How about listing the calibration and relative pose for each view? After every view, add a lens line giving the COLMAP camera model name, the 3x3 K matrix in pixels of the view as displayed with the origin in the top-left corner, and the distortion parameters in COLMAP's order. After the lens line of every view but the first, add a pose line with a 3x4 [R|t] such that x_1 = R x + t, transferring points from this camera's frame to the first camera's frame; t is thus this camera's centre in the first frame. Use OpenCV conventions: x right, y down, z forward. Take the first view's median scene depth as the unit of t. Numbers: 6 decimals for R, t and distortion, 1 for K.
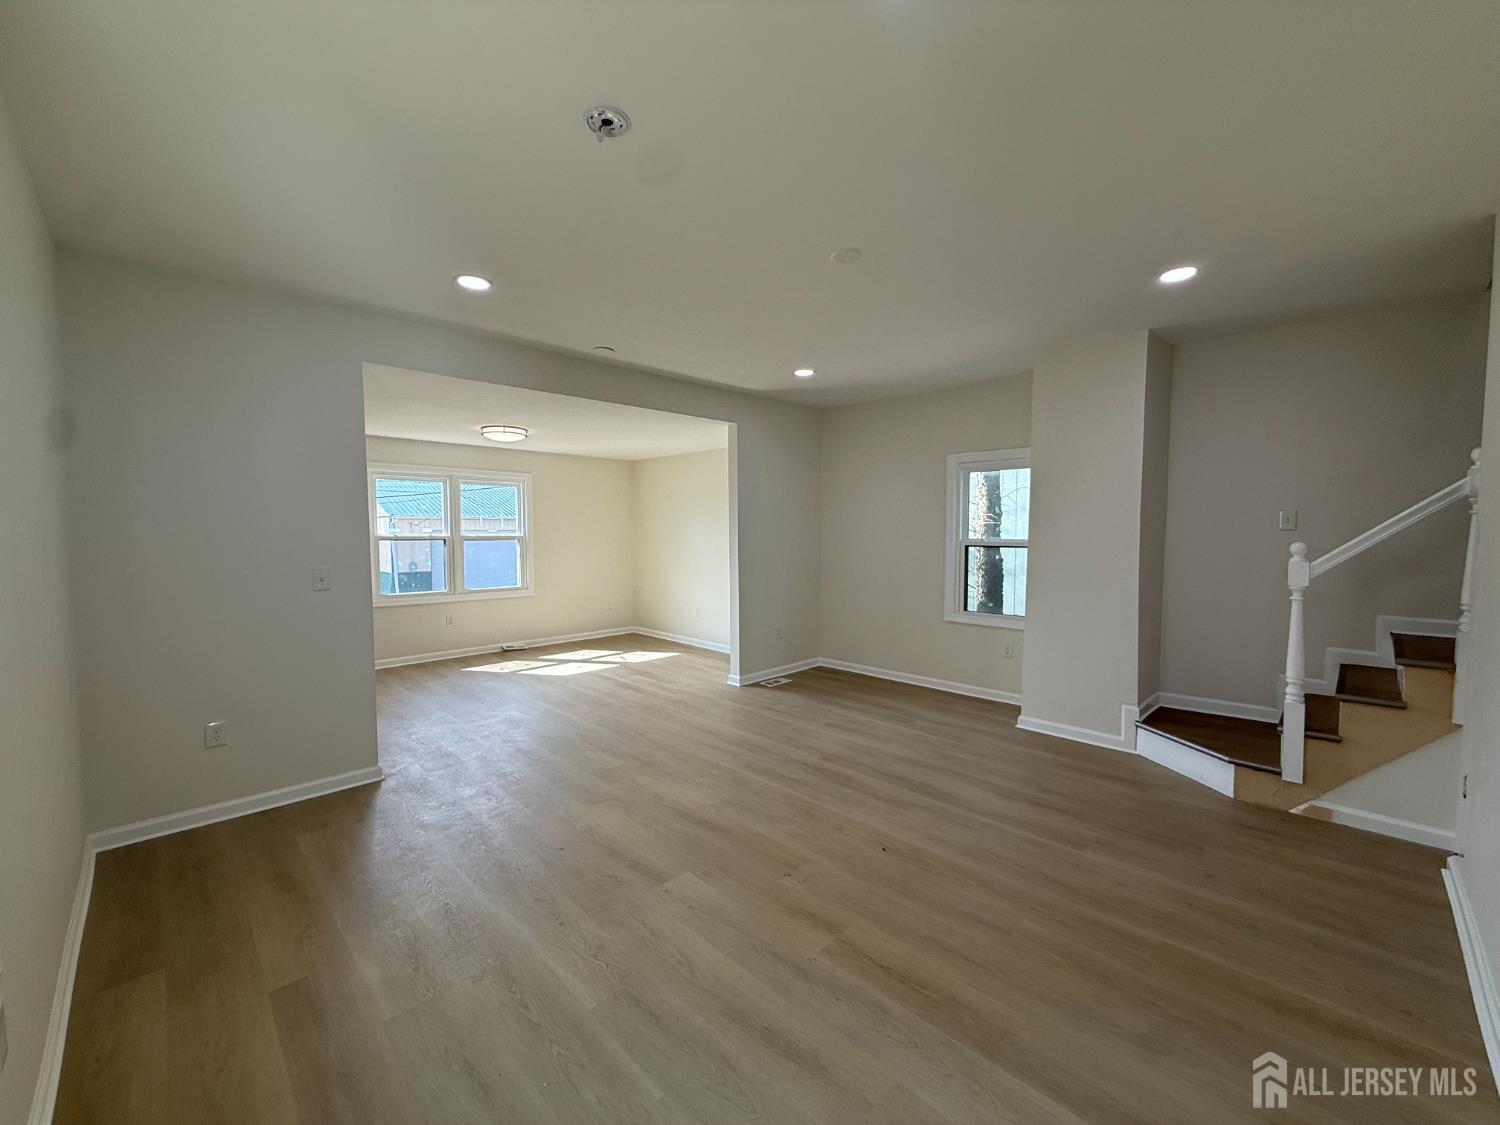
lens RADIAL K [[598.8, 0, 744.7], [0, 598.8, 560.4], [0, 0, 1]] dist [0.001909, -0.000104]
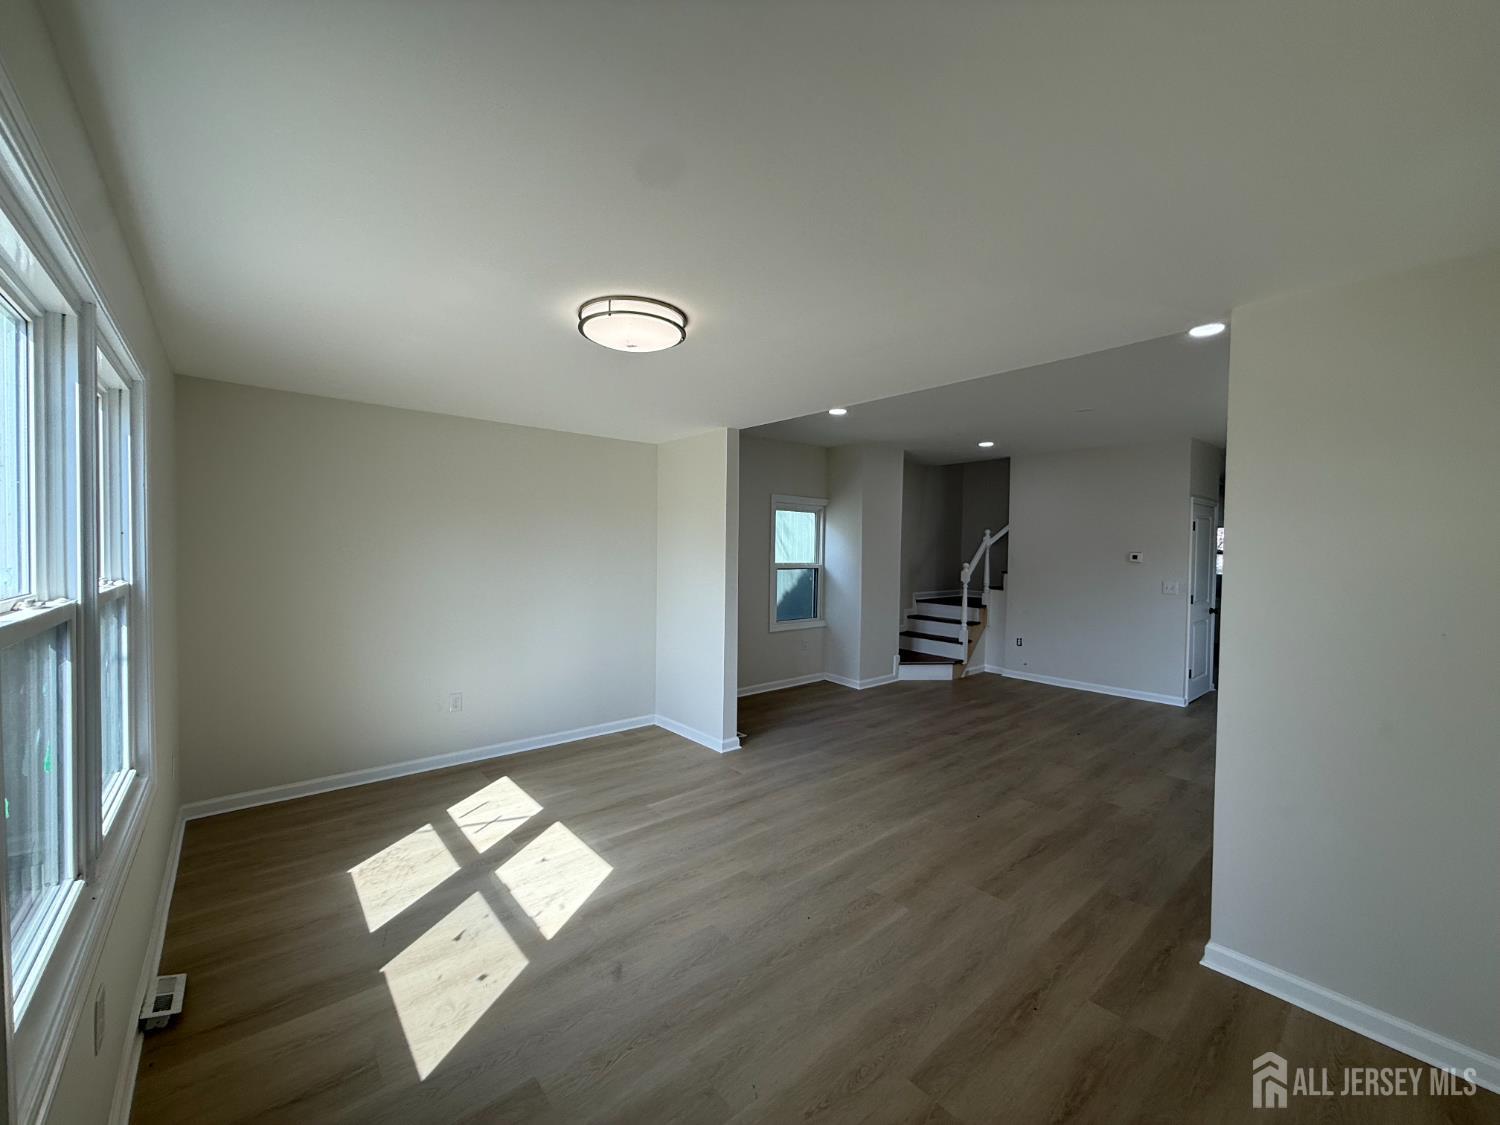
lens RADIAL K [[598.8, 0, 744.7], [0, 598.8, 560.4], [0, 0, 1]] dist [0.001909, -0.000104]
pose [[0.066550, -0.015963, 0.997655, -1.129045], [0.040079, 0.999108, 0.013312, -0.078620], [-0.996978, 0.039099, 0.067130, 1.275684]]
